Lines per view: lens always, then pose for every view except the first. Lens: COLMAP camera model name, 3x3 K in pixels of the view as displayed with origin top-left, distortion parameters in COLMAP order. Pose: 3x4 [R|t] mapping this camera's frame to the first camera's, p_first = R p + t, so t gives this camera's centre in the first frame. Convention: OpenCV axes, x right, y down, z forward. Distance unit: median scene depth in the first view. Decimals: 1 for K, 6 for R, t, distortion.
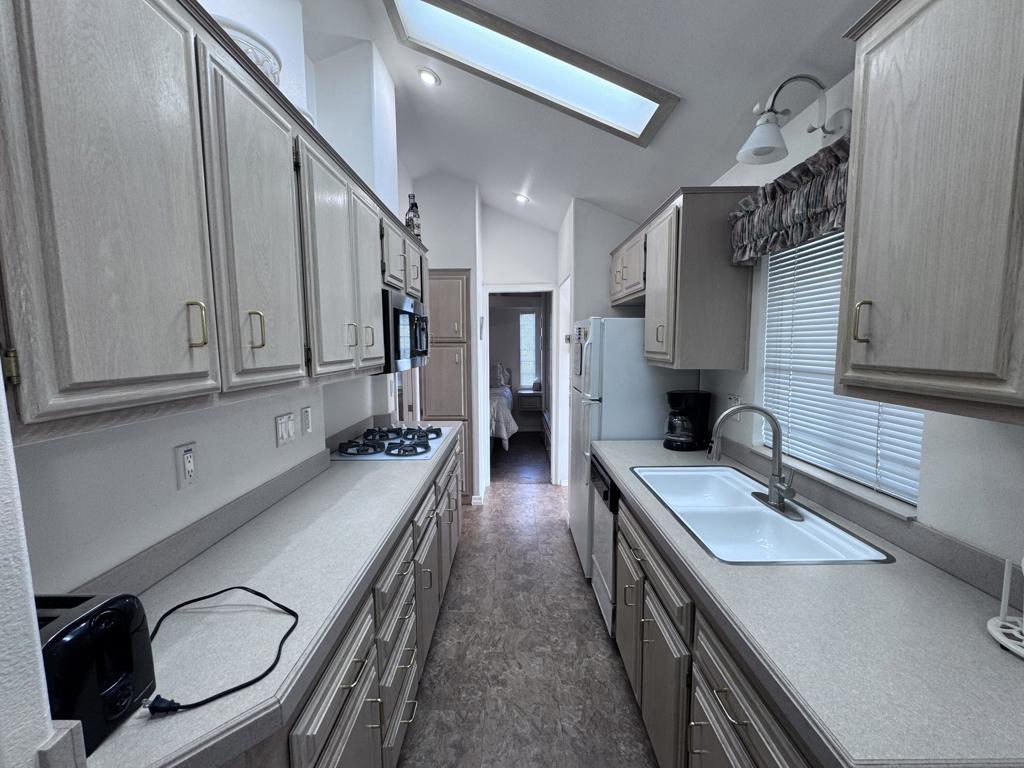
lens RADIAL K [[407.2, 0, 509.8], [0, 407.2, 382.0], [0, 0, 1]] dist [-0.002237, 0.000276]
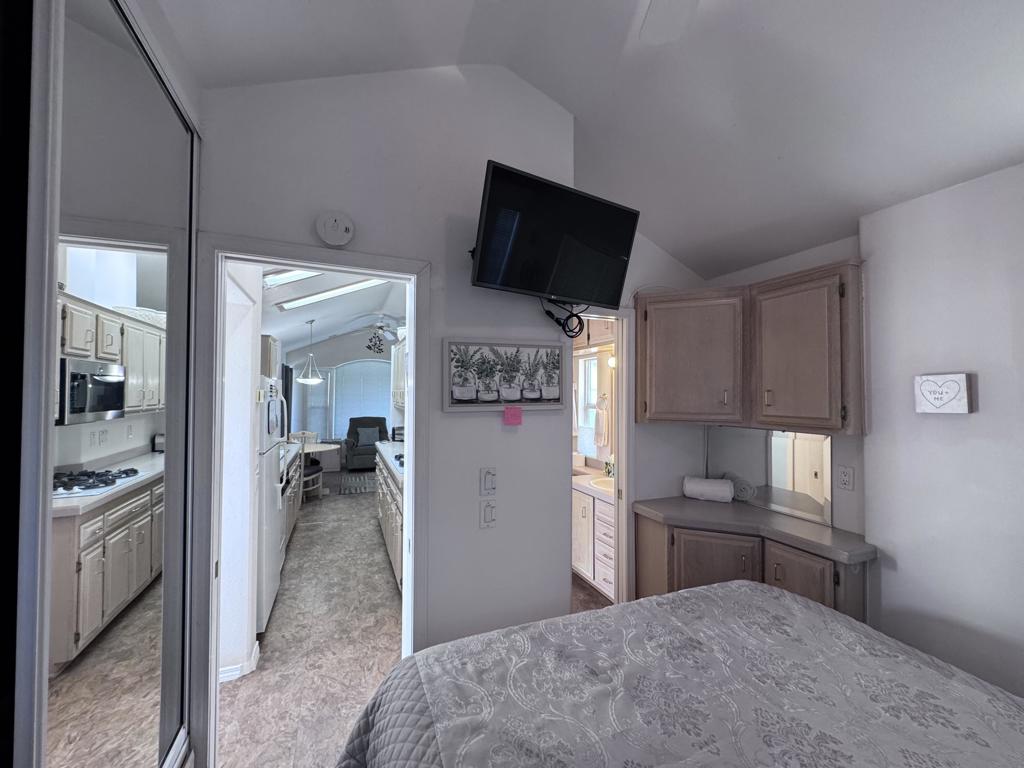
lens RADIAL K [[407.2, 0, 511.7], [0, 407.2, 384.0], [0, 0, 1]] dist [-0.002237, 0.000276]
pose [[-0.920022, -0.006768, -0.391808, 0.027160], [-0.035611, 0.997158, 0.066394, -0.291687], [0.390246, 0.075036, -0.917648, 2.809344]]
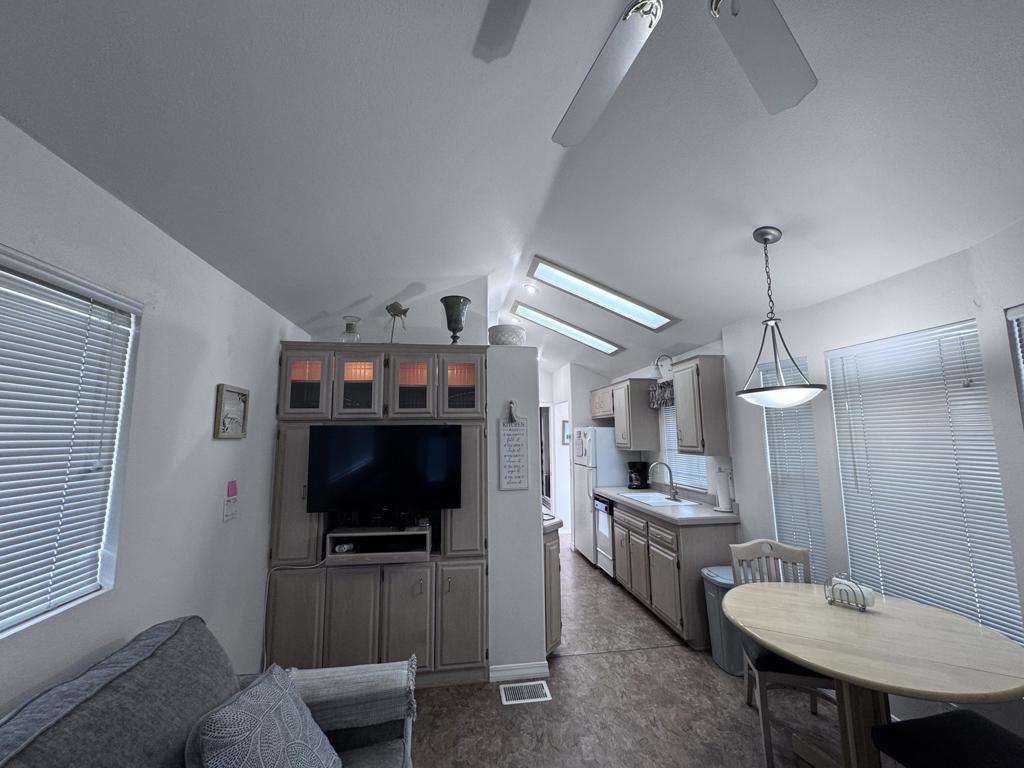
lens RADIAL K [[407.2, 0, 512.3], [0, 407.2, 383.8], [0, 0, 1]] dist [-0.002237, 0.000276]
pose [[0.988904, 0.018123, 0.147450, -0.562825], [0.015287, 0.974849, -0.222342, 0.093322], [-0.147771, 0.222129, 0.963754, -1.121289]]
